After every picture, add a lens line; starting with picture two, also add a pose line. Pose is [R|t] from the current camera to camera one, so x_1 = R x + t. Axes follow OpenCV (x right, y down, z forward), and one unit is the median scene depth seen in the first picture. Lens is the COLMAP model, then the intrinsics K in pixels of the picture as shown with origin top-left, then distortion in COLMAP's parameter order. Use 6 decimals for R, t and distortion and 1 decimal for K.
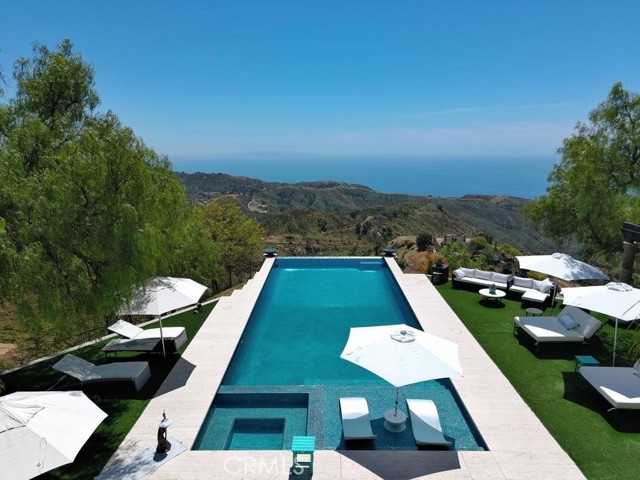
lens RADIAL K [[432.0, 0, 320.4], [0, 432.0, 240.5], [0, 0, 1]] dist [0.021649, -0.018185]
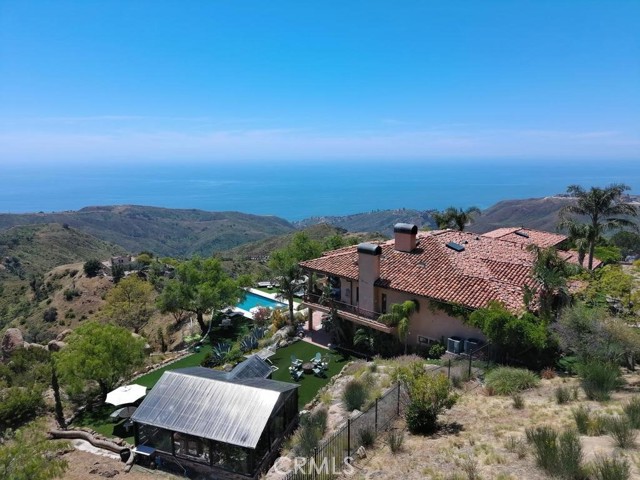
lens RADIAL K [[432.0, 0, 321.9], [0, 432.0, 238.1], [0, 0, 1]] dist [0.021649, -0.018185]
pose [[0.670592, -0.142969, 0.727919, -0.041026], [0.158377, 0.986221, 0.047798, -0.008334], [-0.724723, 0.083233, 0.683995, -0.043112]]
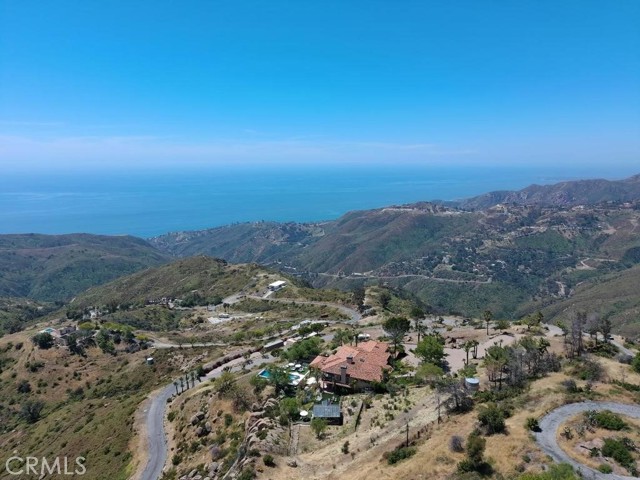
lens RADIAL K [[432.0, 0, 320.5], [0, 432.0, 237.5], [0, 0, 1]] dist [0.021649, -0.018185]
pose [[0.393211, -0.162544, 0.904967, -0.149768], [0.195447, 0.976532, 0.090476, -0.067984], [-0.898435, 0.141296, 0.415752, -0.084332]]
